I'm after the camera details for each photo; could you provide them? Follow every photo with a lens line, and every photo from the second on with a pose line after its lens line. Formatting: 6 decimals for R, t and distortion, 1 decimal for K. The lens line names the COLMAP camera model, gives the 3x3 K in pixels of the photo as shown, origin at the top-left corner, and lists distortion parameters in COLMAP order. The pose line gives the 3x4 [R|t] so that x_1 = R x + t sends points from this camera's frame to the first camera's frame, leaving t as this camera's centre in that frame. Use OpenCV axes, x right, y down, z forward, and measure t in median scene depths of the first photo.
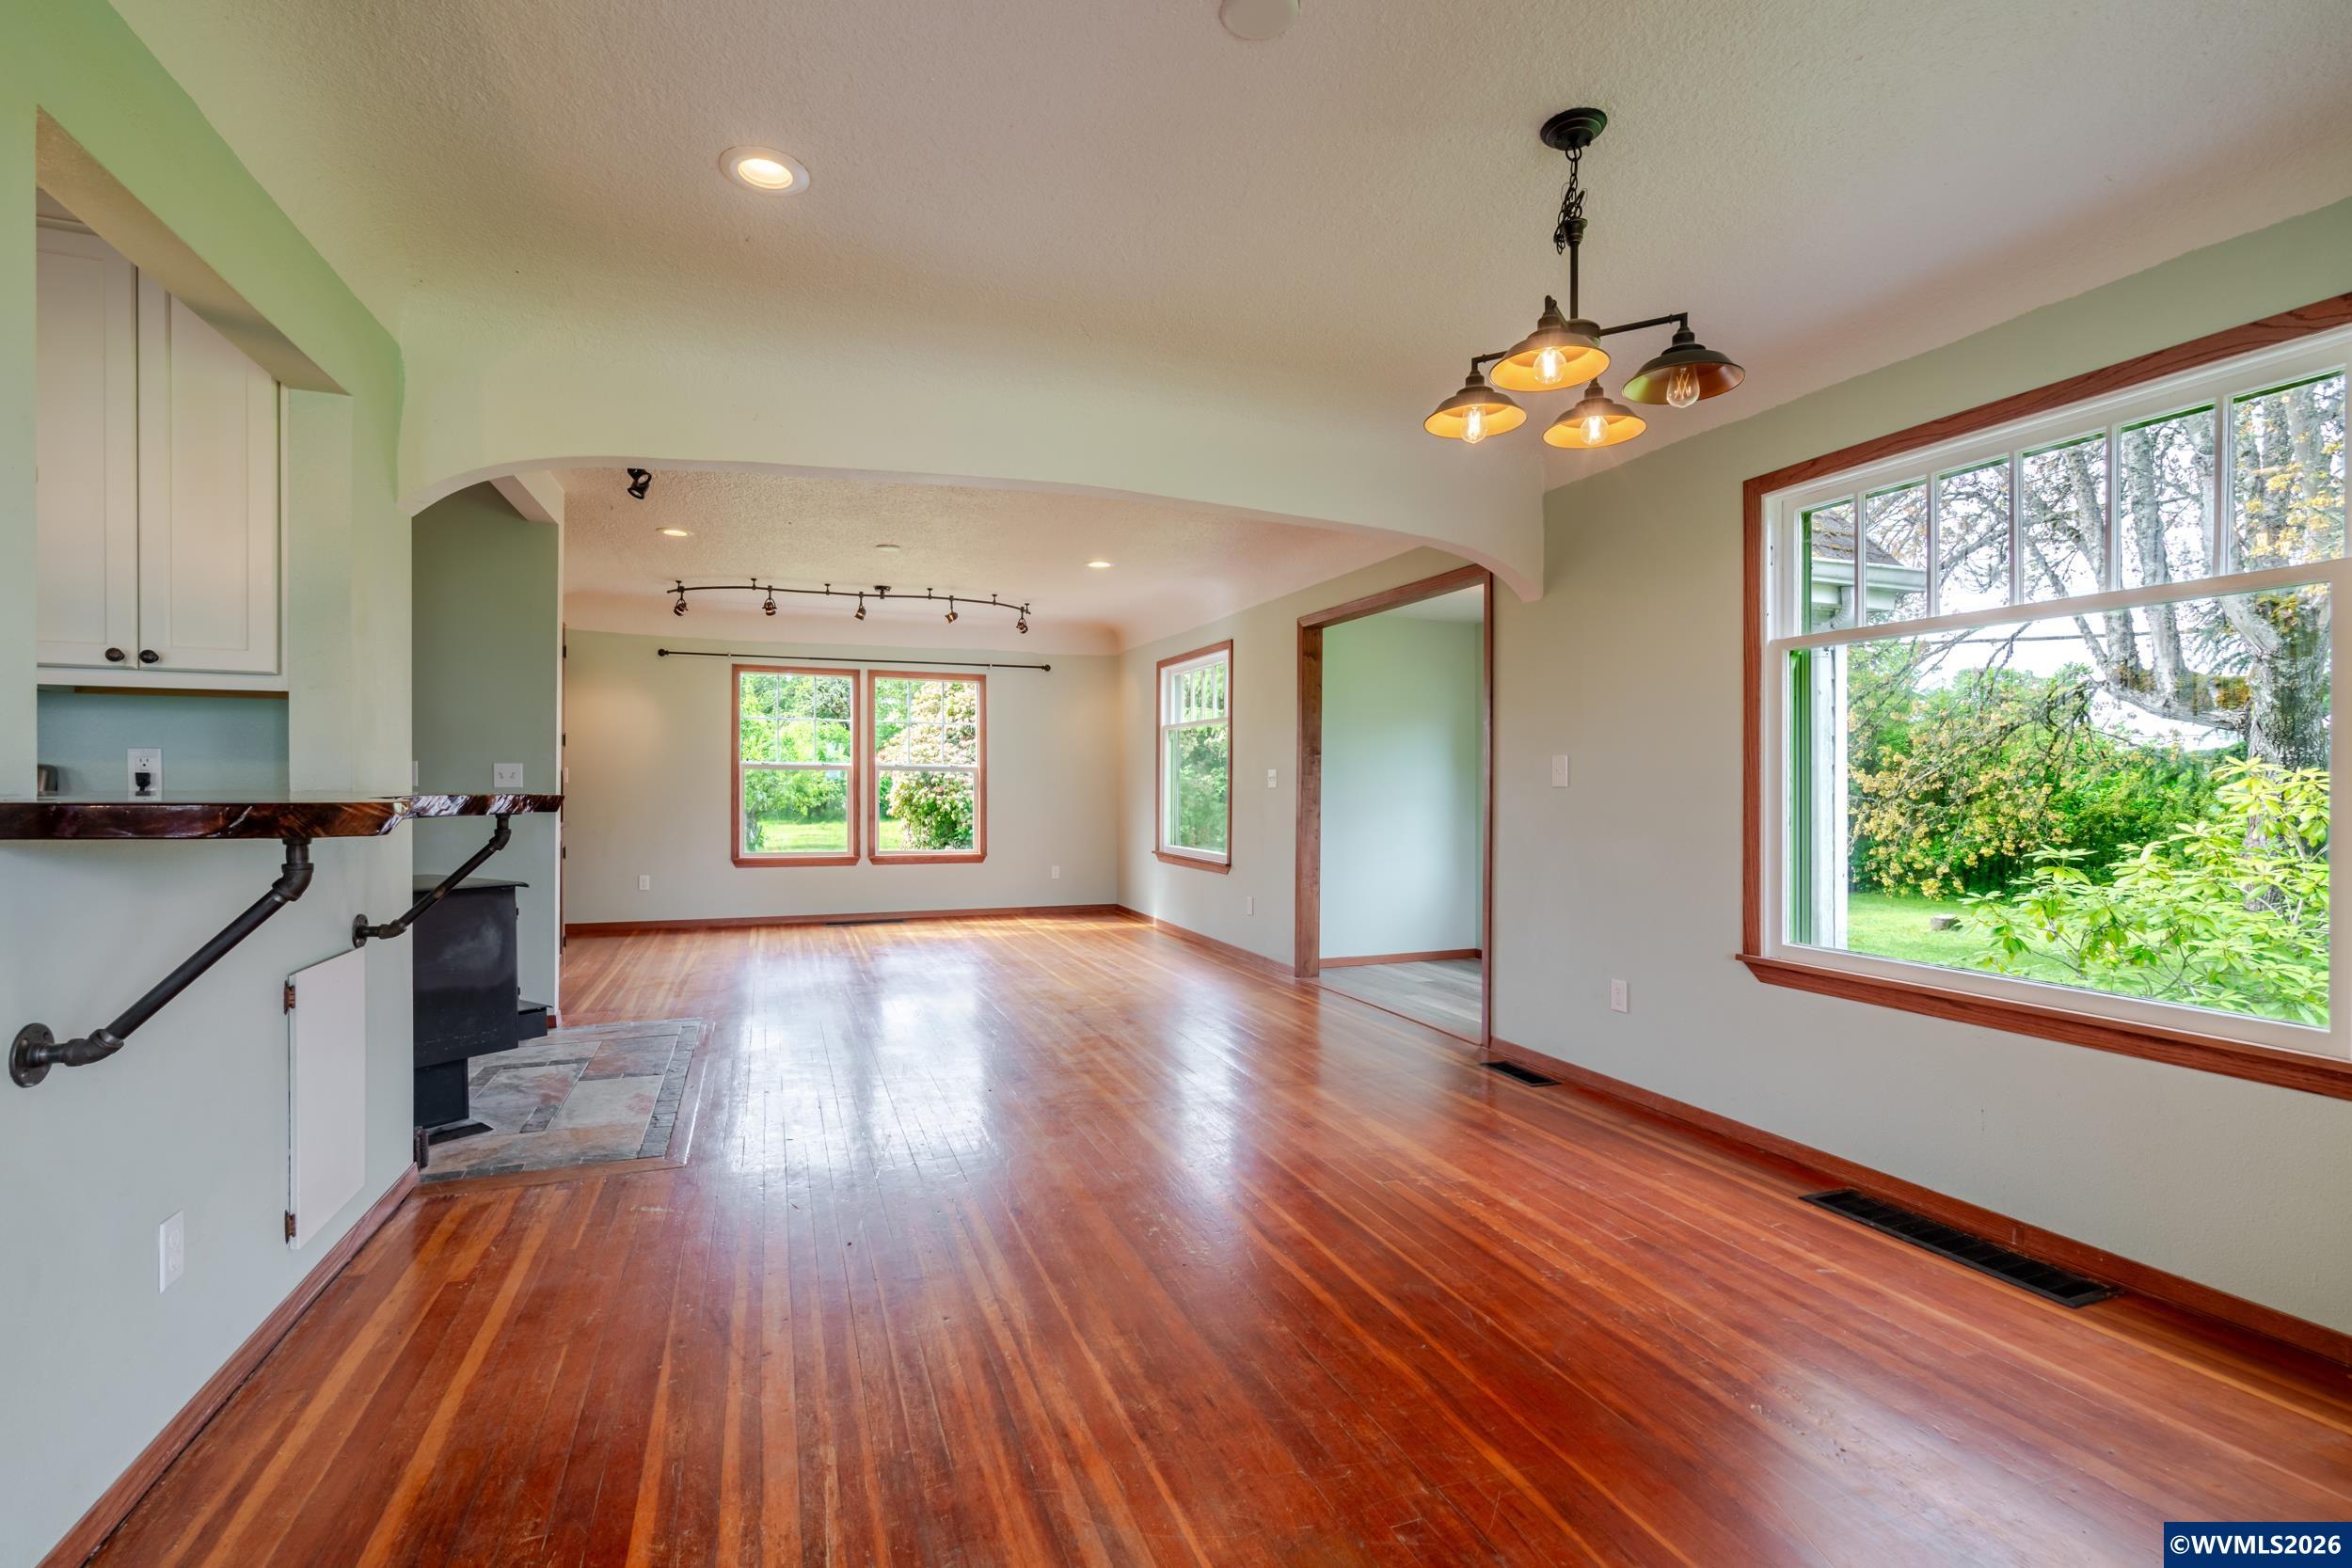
lens RADIAL K [[1106.6, 0, 1205.0], [0, 1106.6, 786.4], [0, 0, 1]] dist [-0.000137, -0.000032]
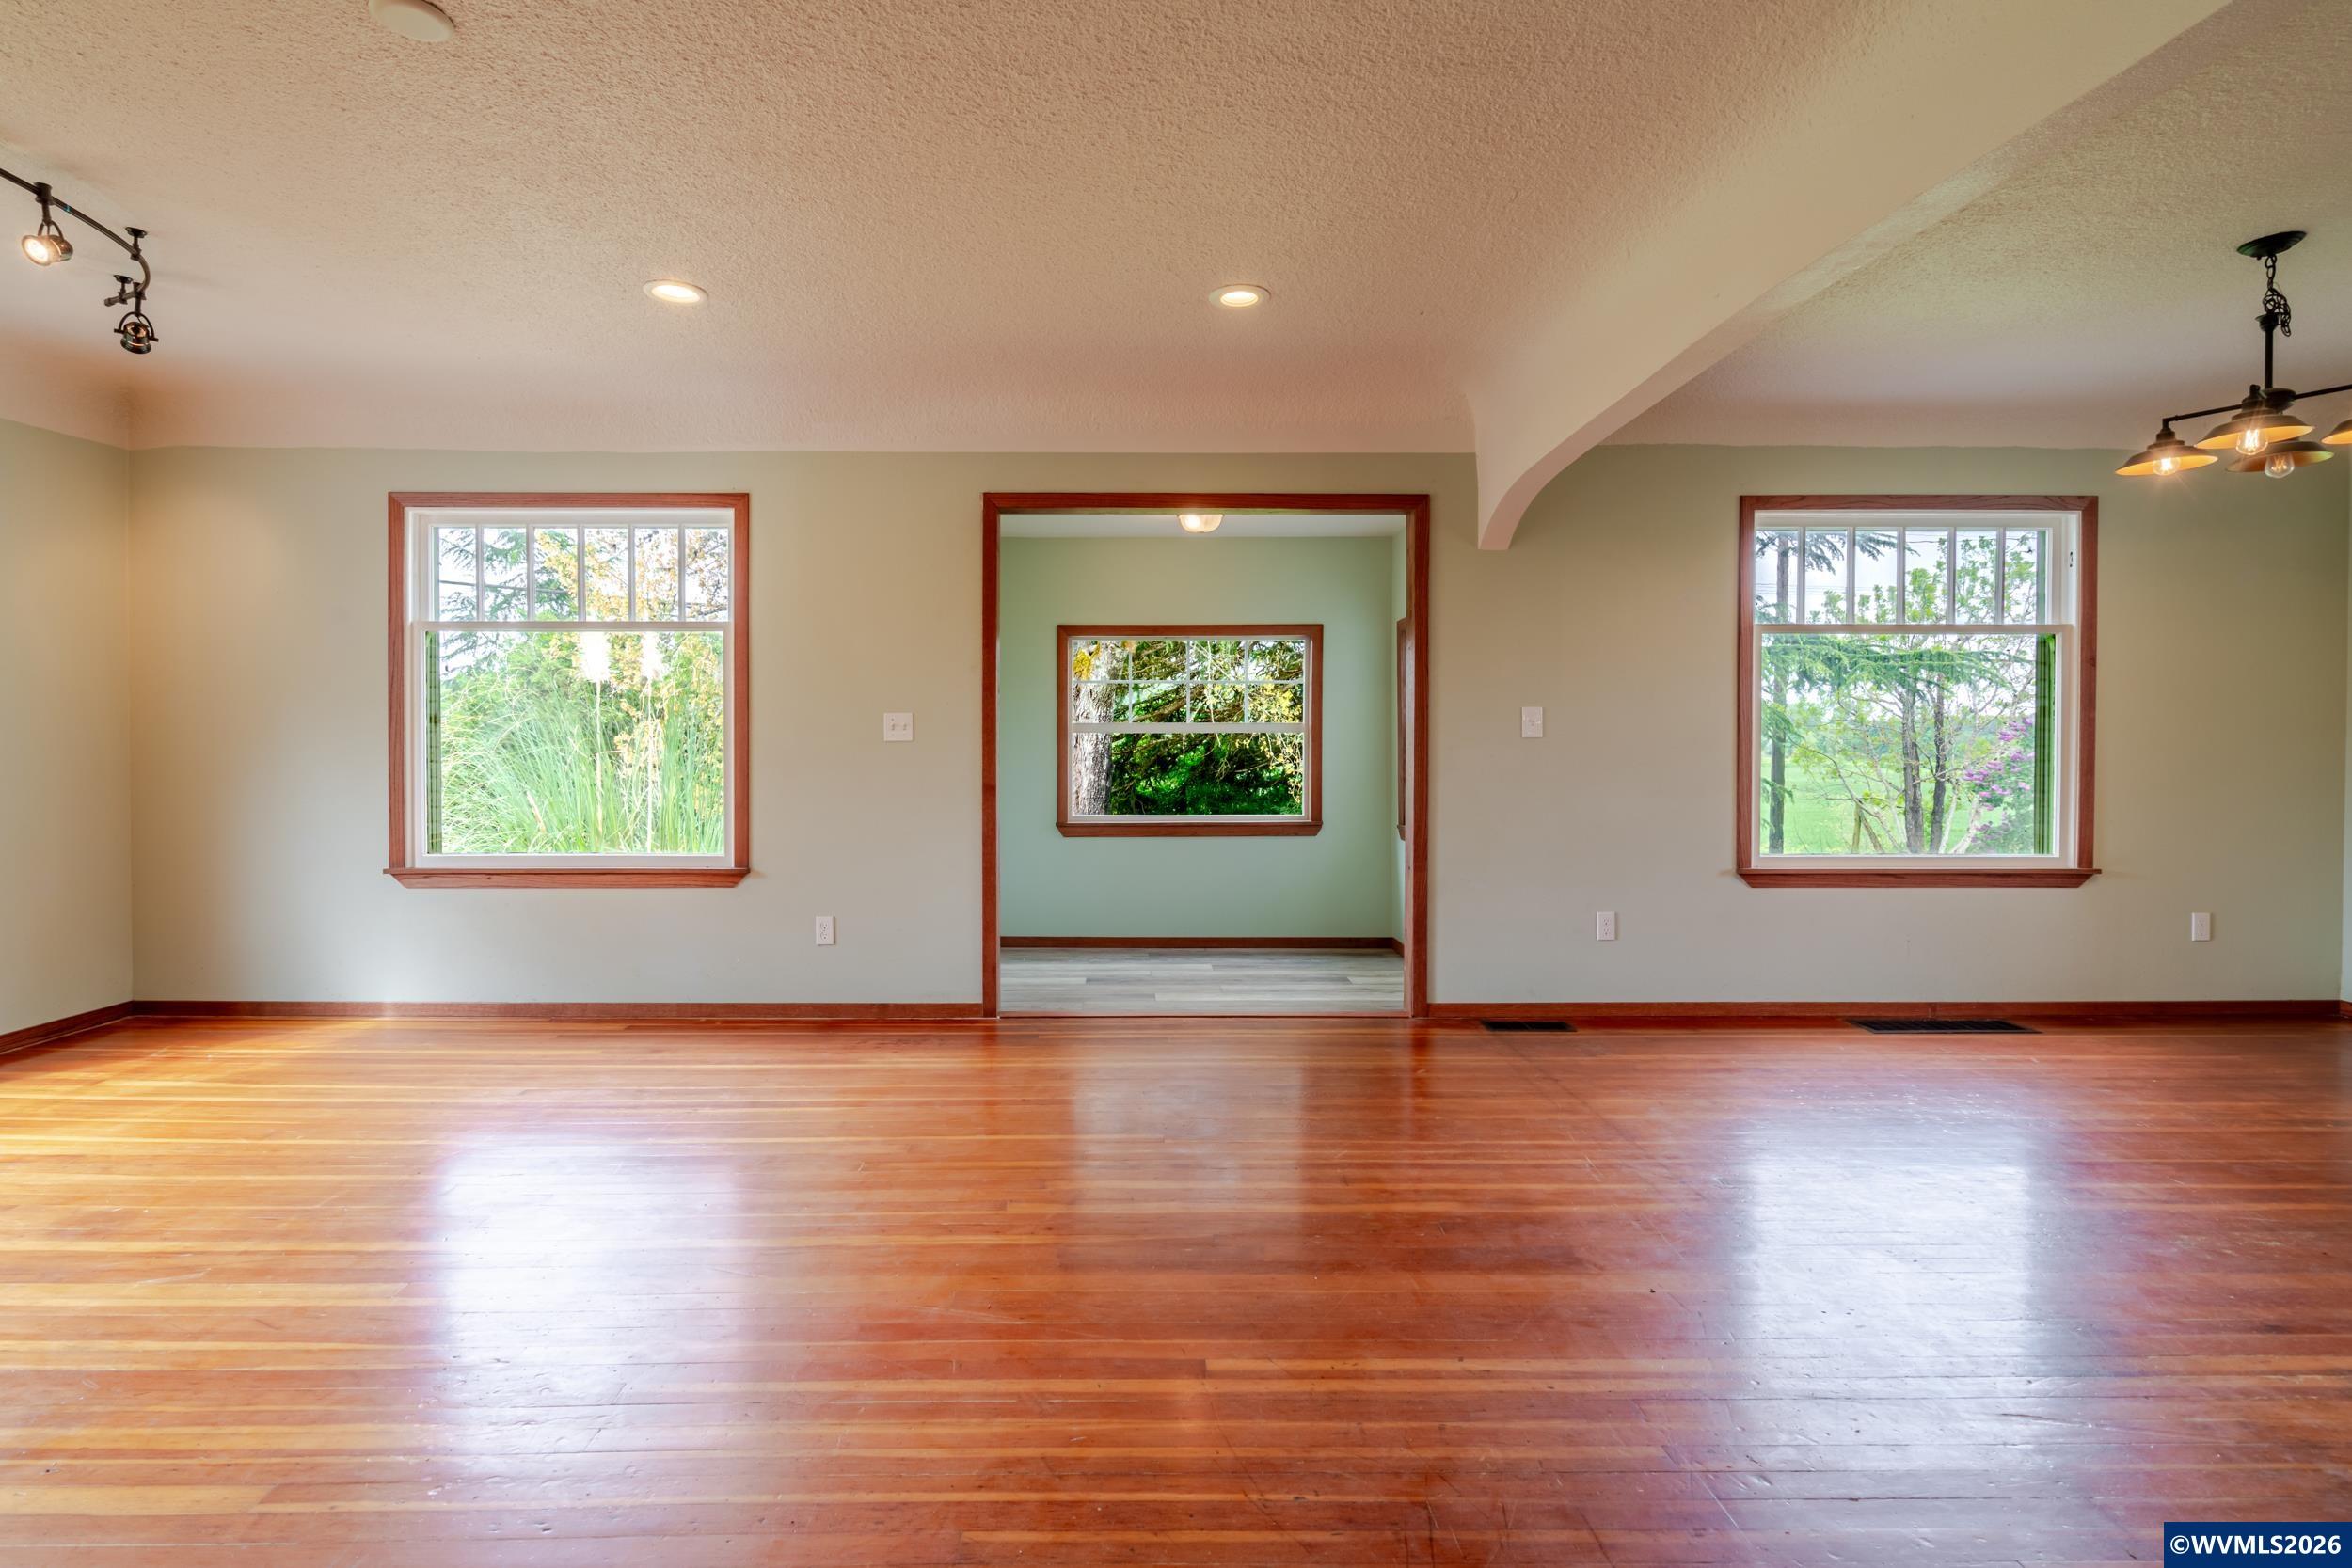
lens RADIAL K [[1090.5, 0, 1176.0], [0, 1090.5, 784.0], [0, 0, 1]] dist [-0.038399, -0.000178]
pose [[0.362075, -0.005885, 0.932130, -0.904892], [0.002931, 0.999982, 0.005175, 0.047458], [-0.932144, 0.000858, 0.362086, 1.166919]]
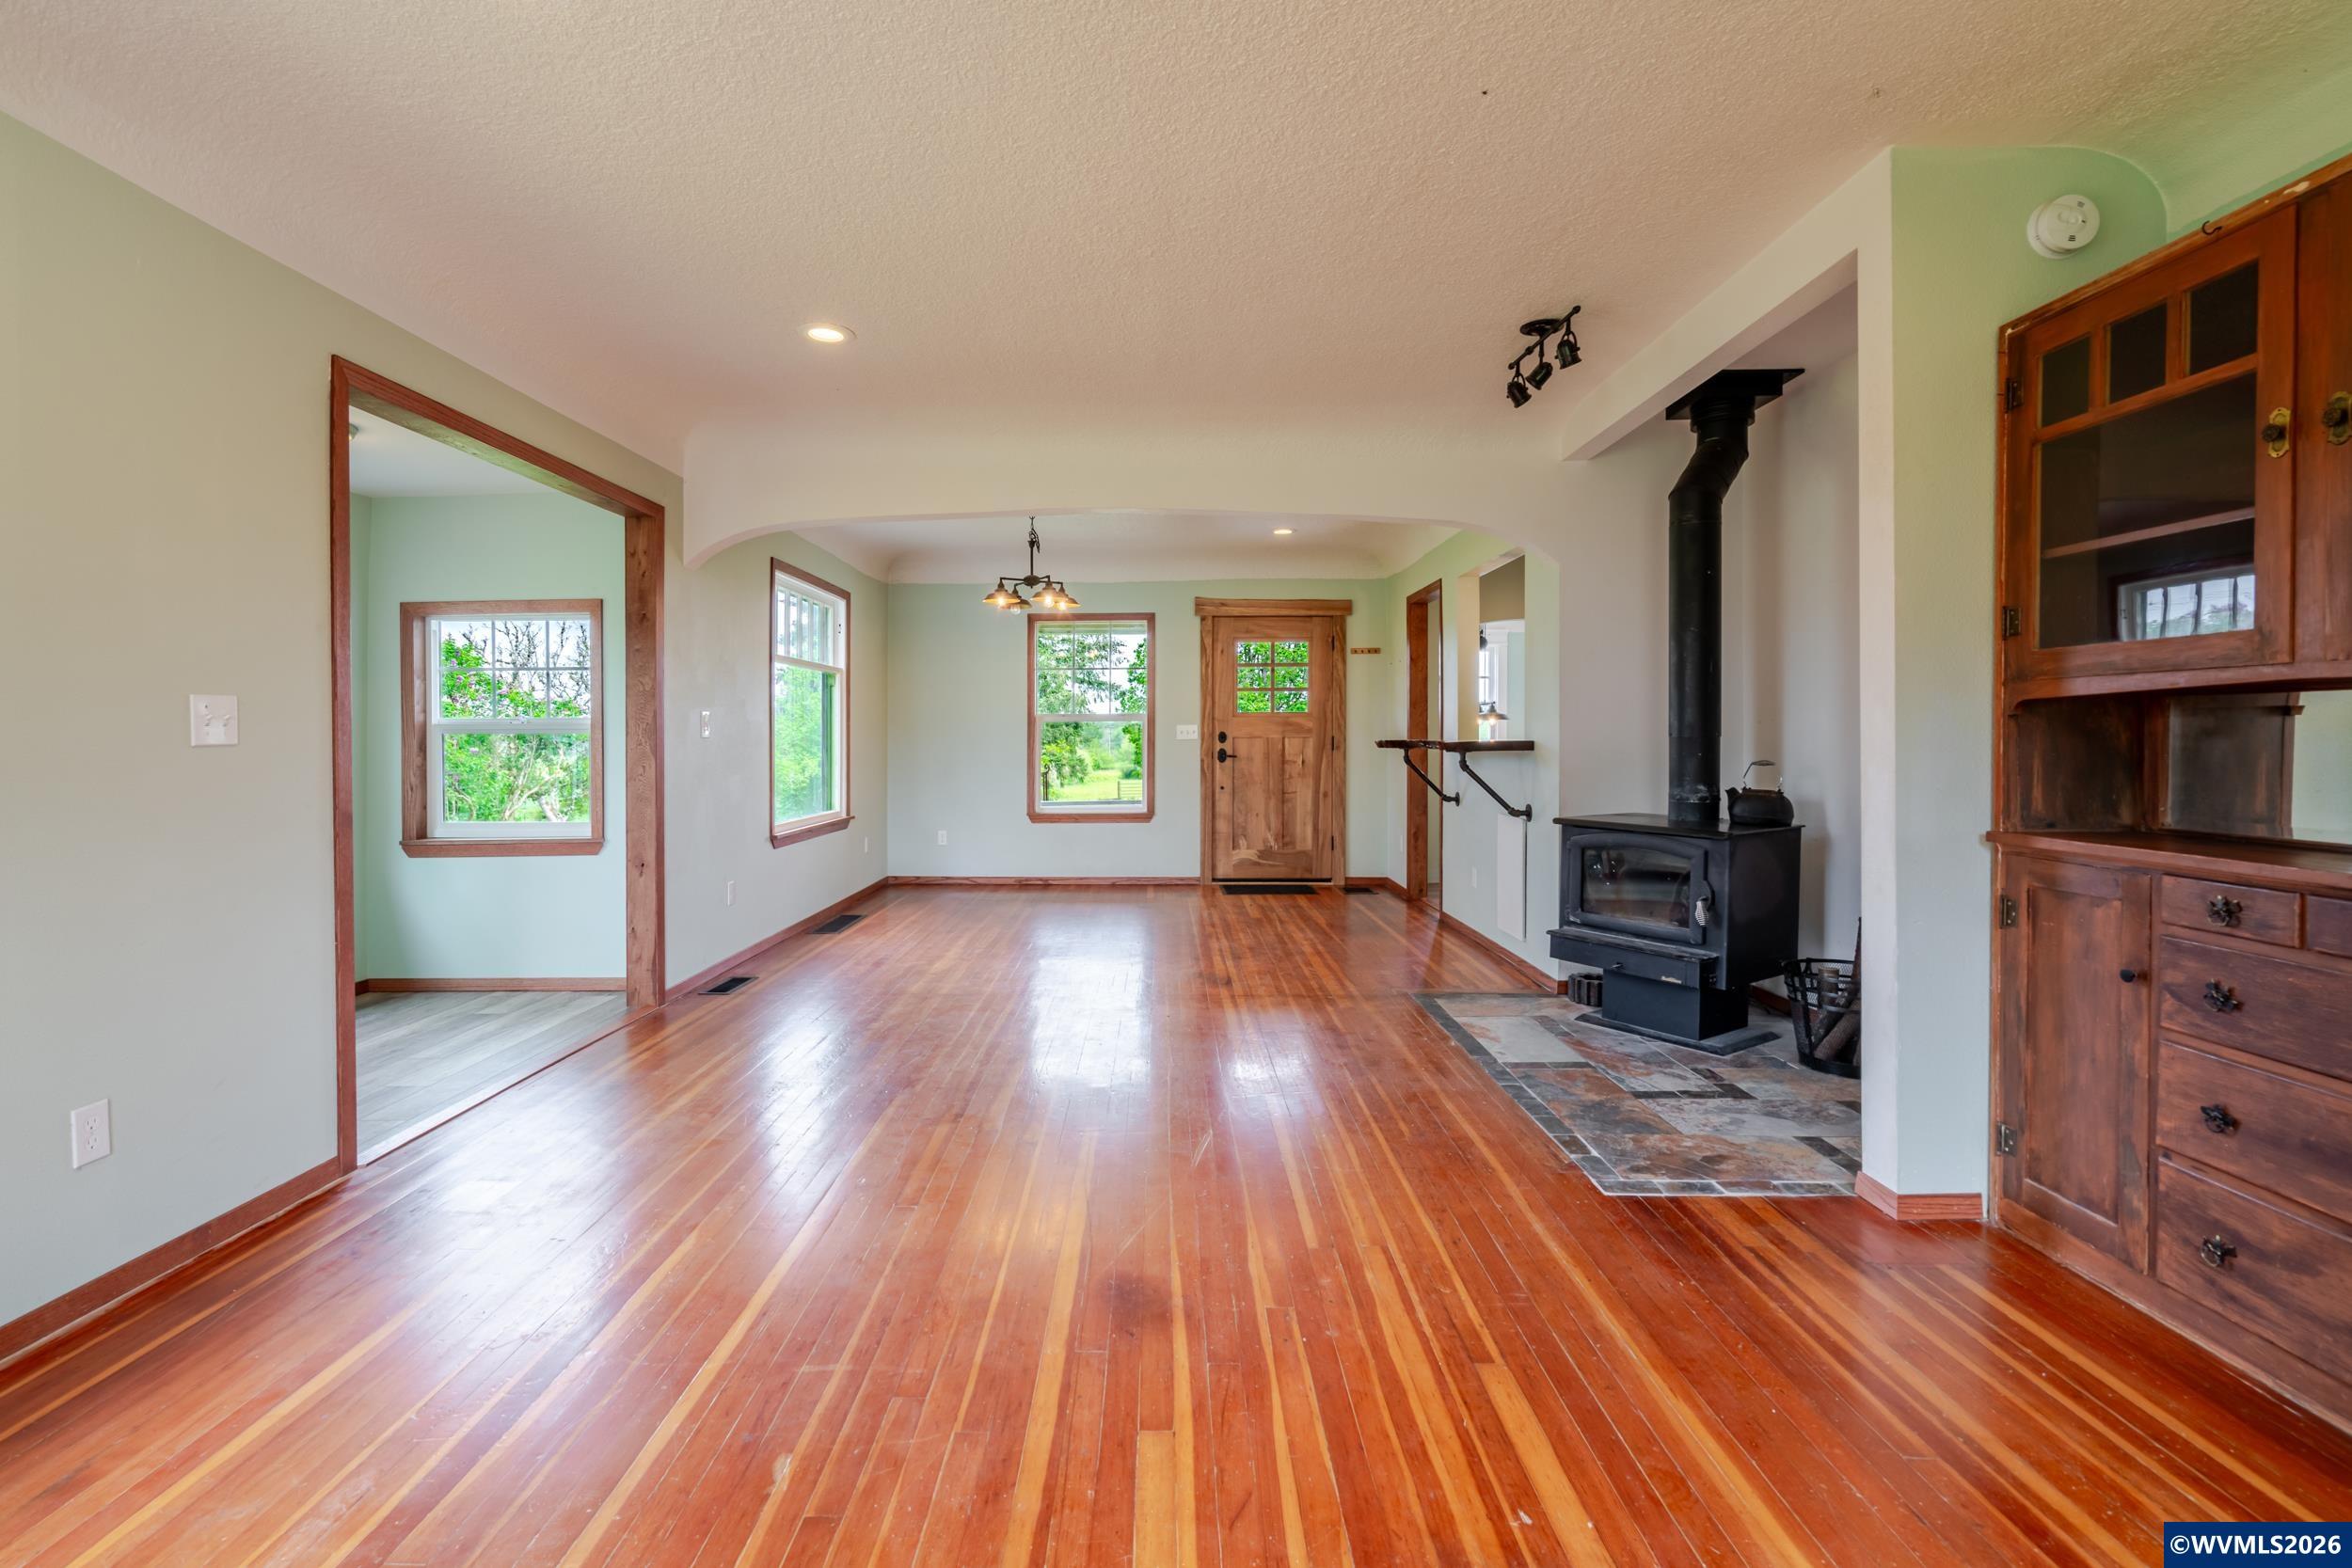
lens RADIAL K [[1124.7, 0, 1170.6], [0, 1124.7, 747.4], [0, 0, 1]] dist [0.000161, 0.000132]
pose [[-0.932755, -0.002100, 0.360504, -0.691751], [0.002483, 0.999922, 0.012249, -0.003049], [-0.360502, 0.012321, -0.932677, 2.362738]]
